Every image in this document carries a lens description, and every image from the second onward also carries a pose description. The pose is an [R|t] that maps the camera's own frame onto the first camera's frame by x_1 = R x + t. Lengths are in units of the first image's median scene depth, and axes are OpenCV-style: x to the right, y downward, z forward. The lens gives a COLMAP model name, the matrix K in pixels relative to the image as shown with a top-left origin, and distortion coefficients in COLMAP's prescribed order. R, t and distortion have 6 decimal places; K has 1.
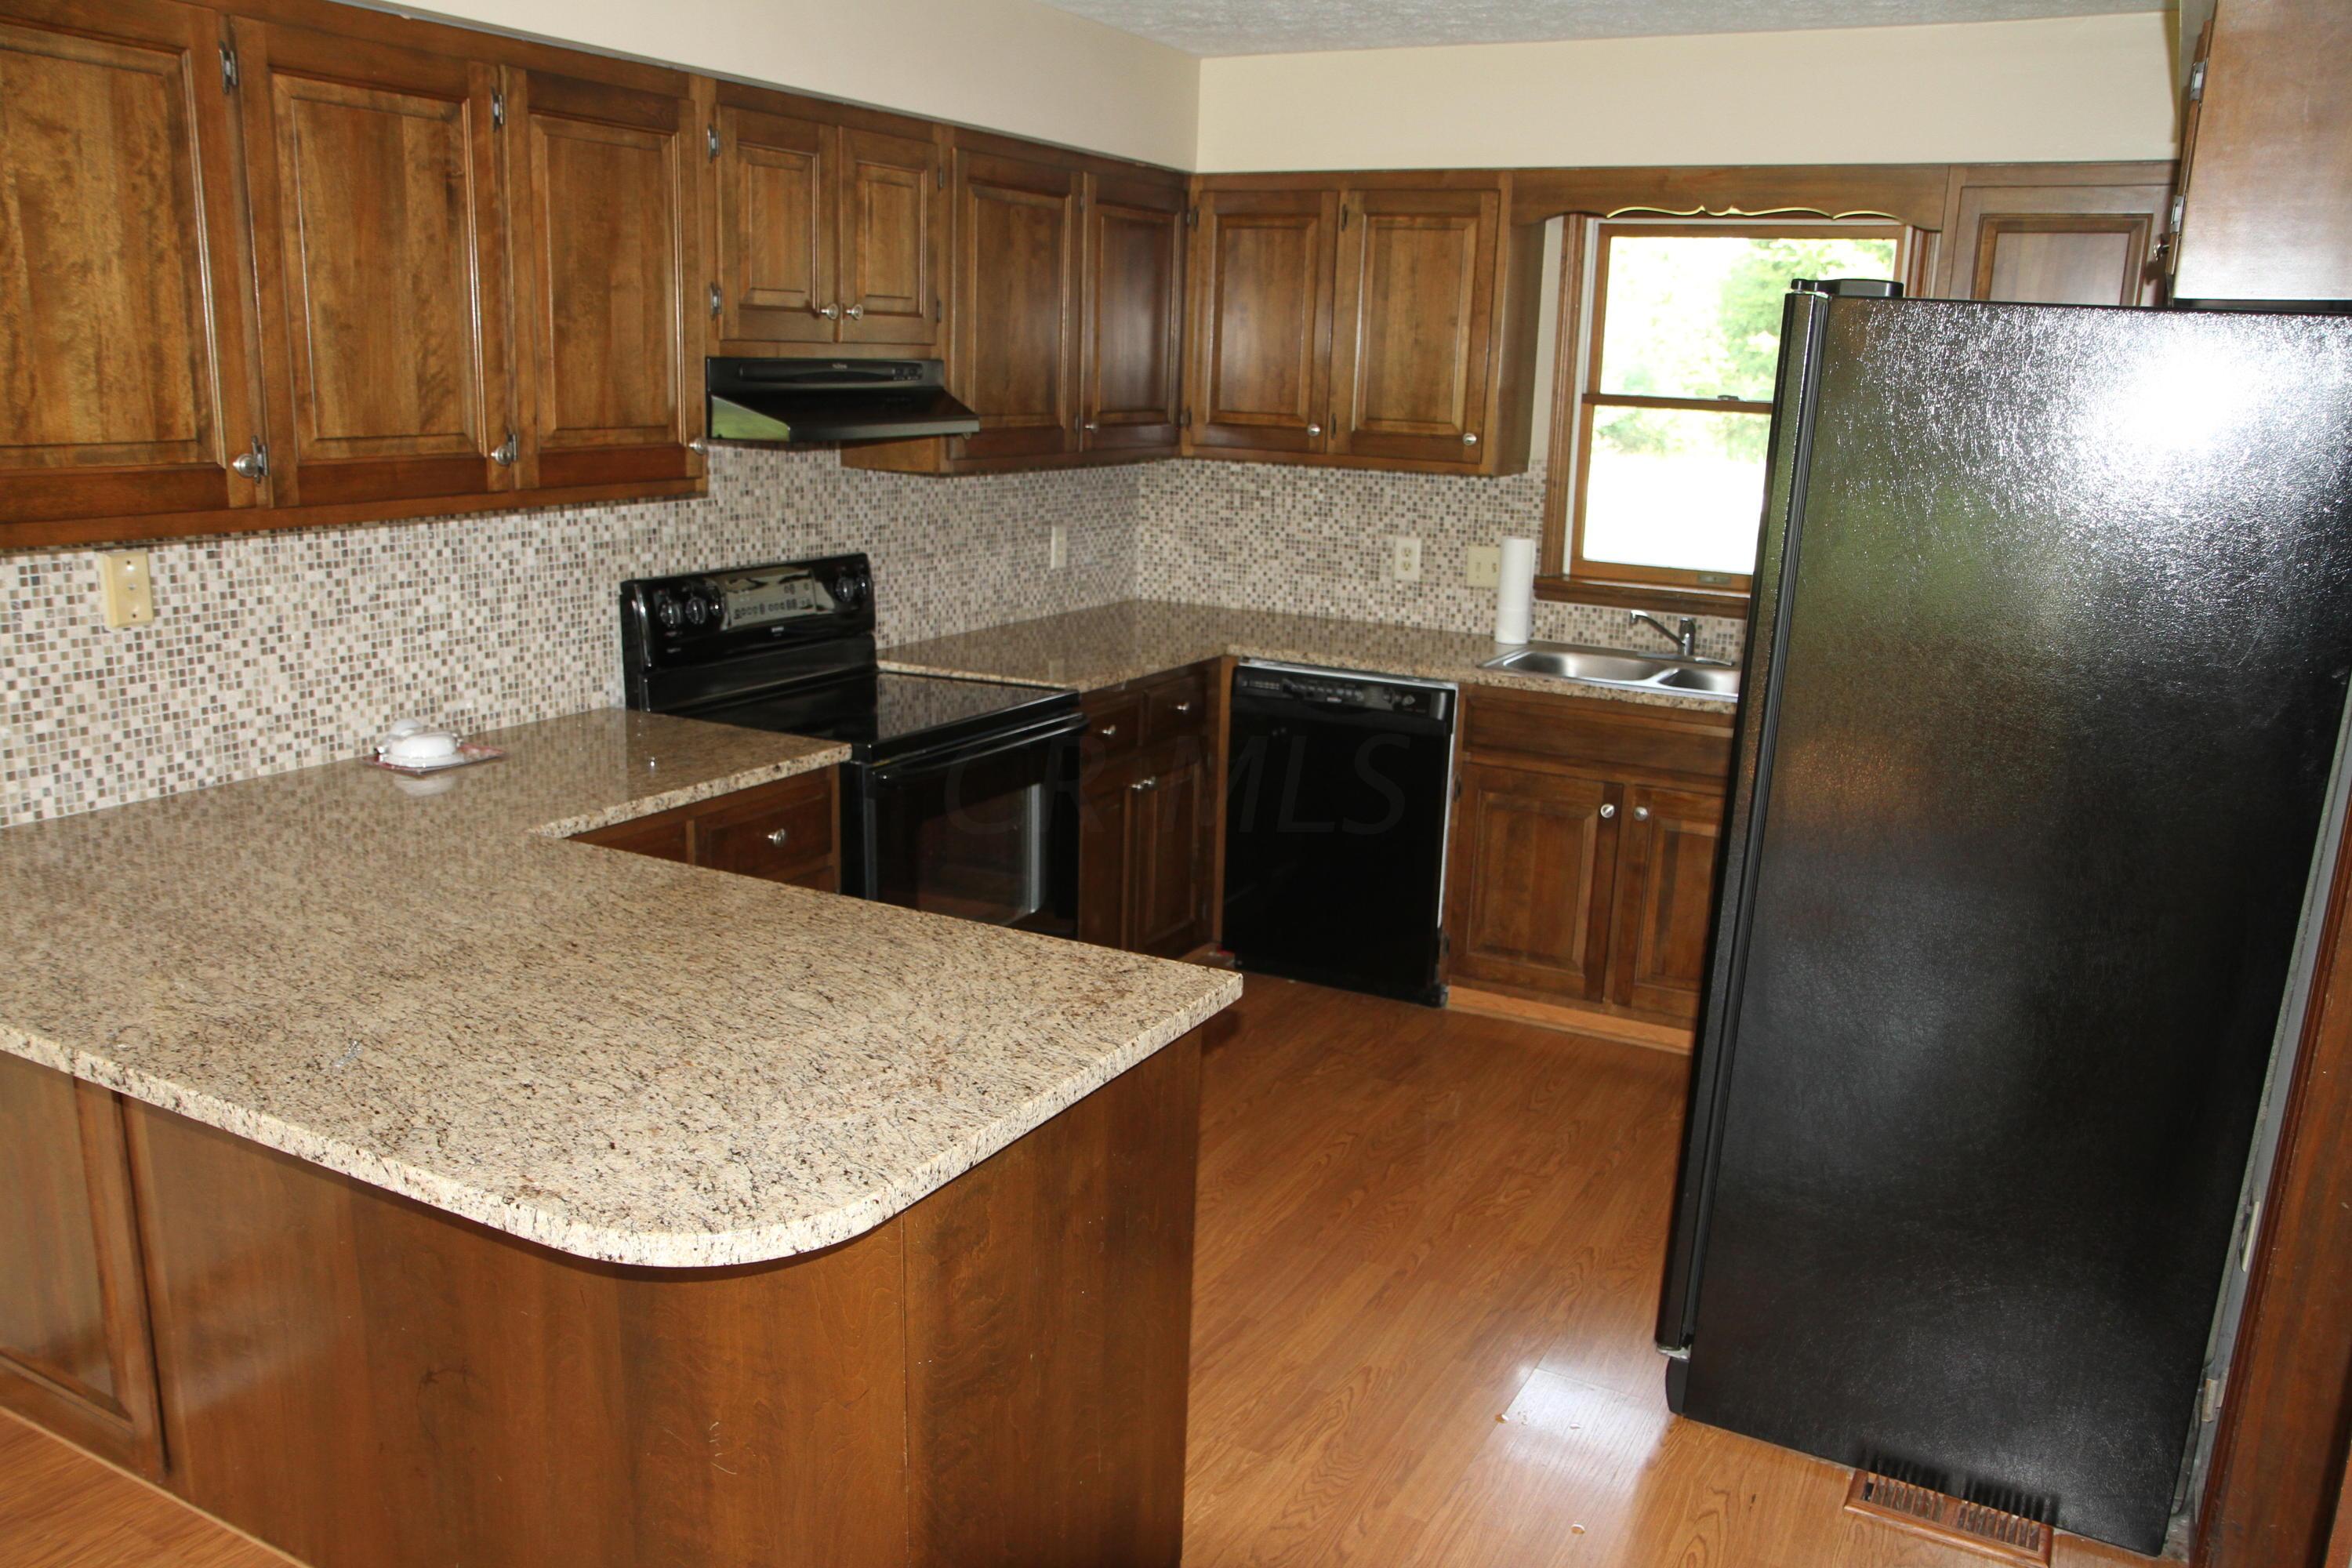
lens RADIAL K [[1846.3, 0, 1182.3], [0, 1846.3, 802.6], [0, 0, 1]] dist [-0.099331, 0.094458]
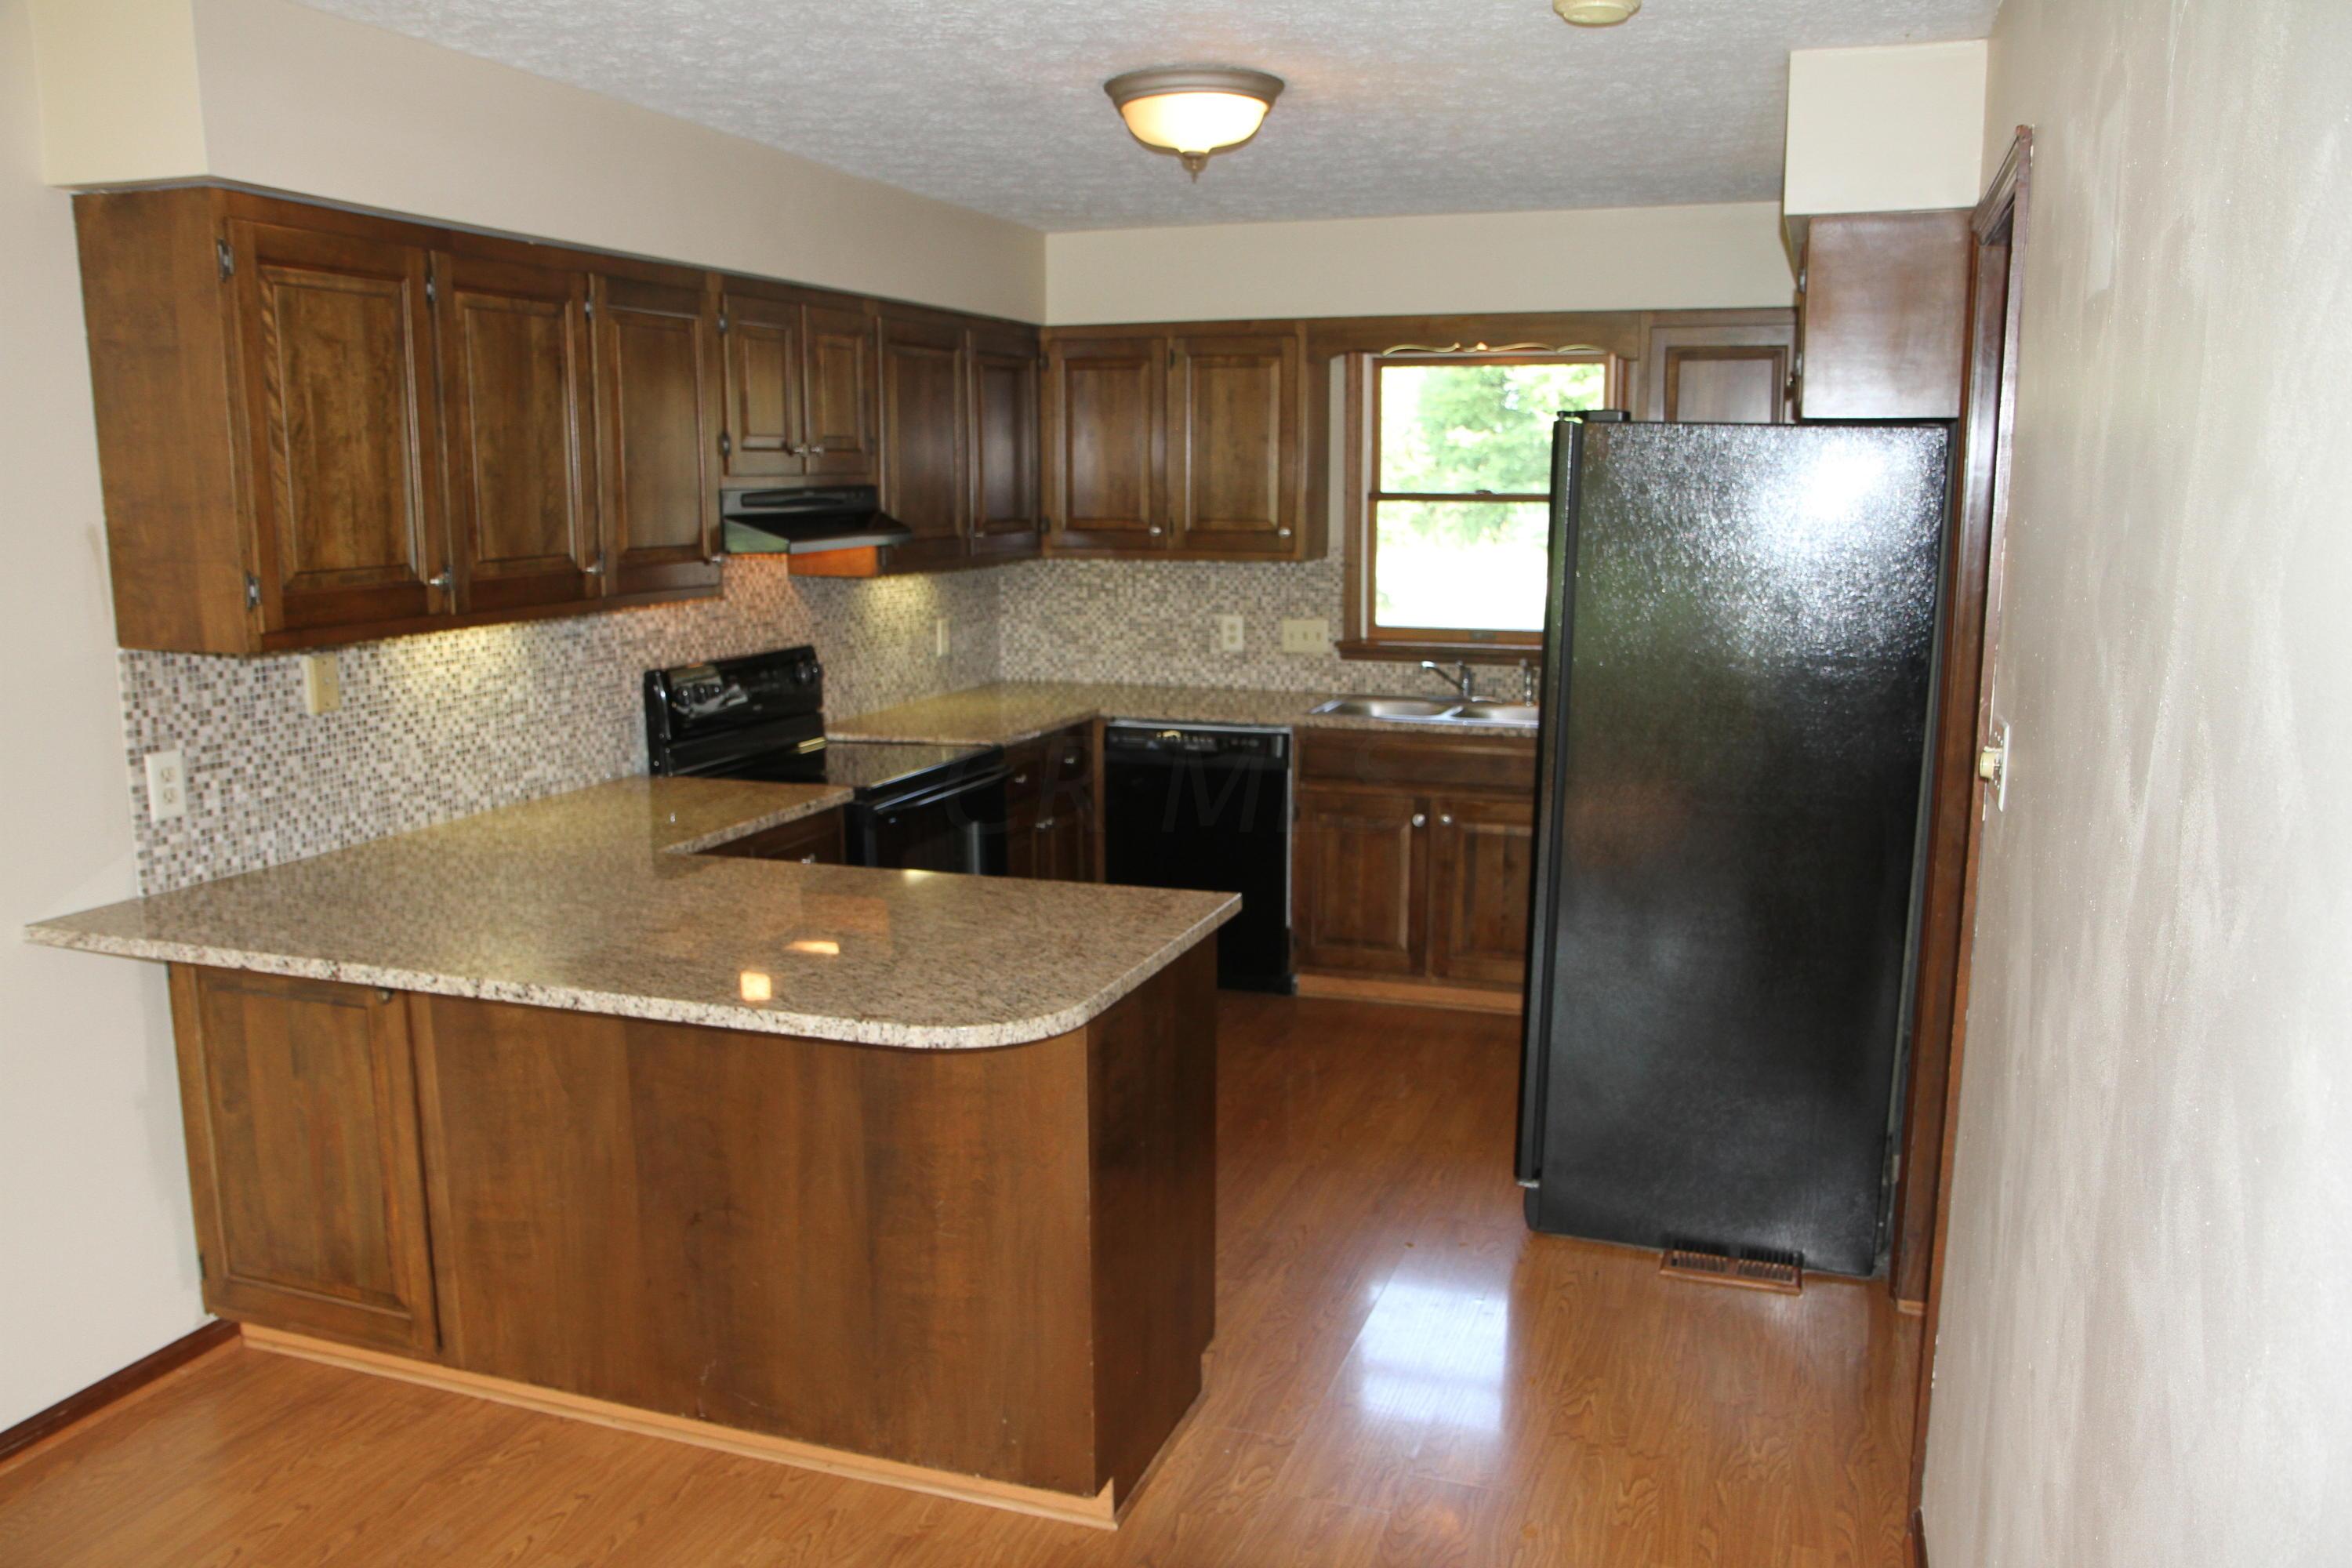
lens RADIAL K [[1846.3, 0, 1191.8], [0, 1846.3, 782.5], [0, 0, 1]] dist [-0.099331, 0.094458]
pose [[0.986661, -0.058781, 0.151803, -0.115300], [0.068891, 0.995682, -0.062217, 0.048166], [-0.147491, 0.071845, 0.986451, -0.230421]]
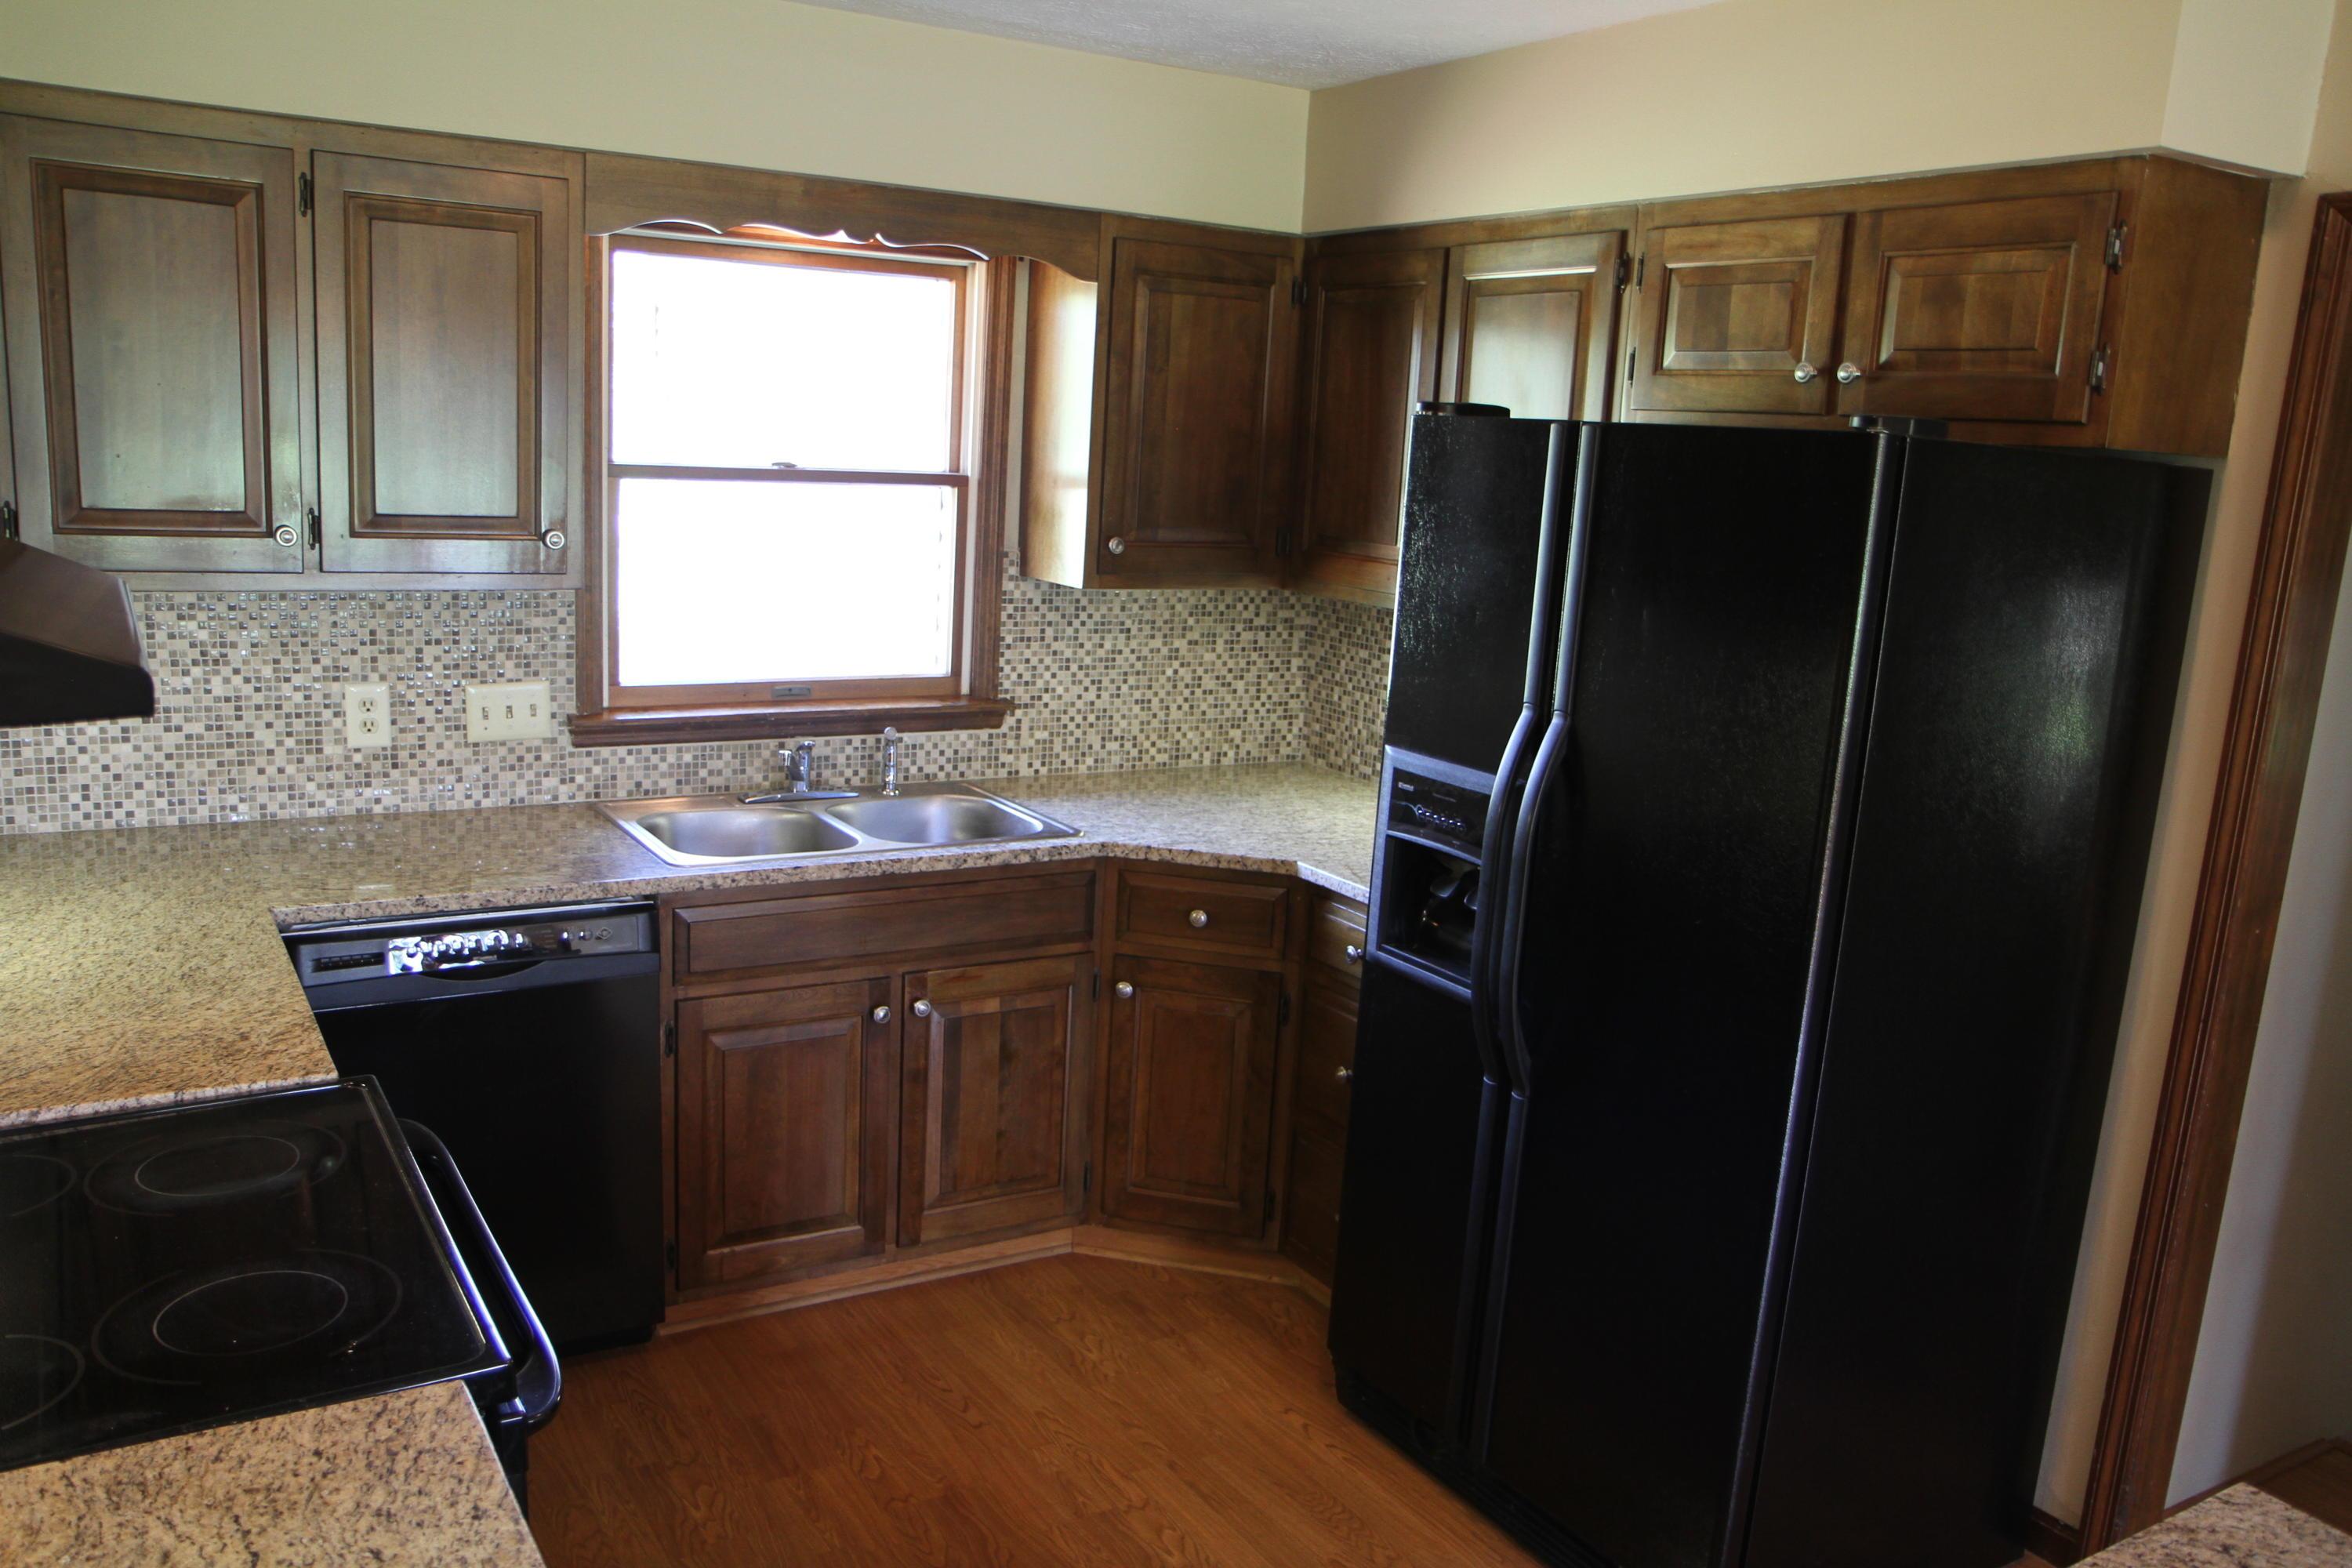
lens RADIAL K [[1846.3, 0, 1179.9], [0, 1846.3, 803.7], [0, 0, 1]] dist [-0.099331, 0.094458]
pose [[0.500670, -0.180912, 0.846523, -0.356265], [0.161898, 0.980231, 0.113734, -0.156182], [-0.850364, 0.080108, 0.520062, 0.500844]]
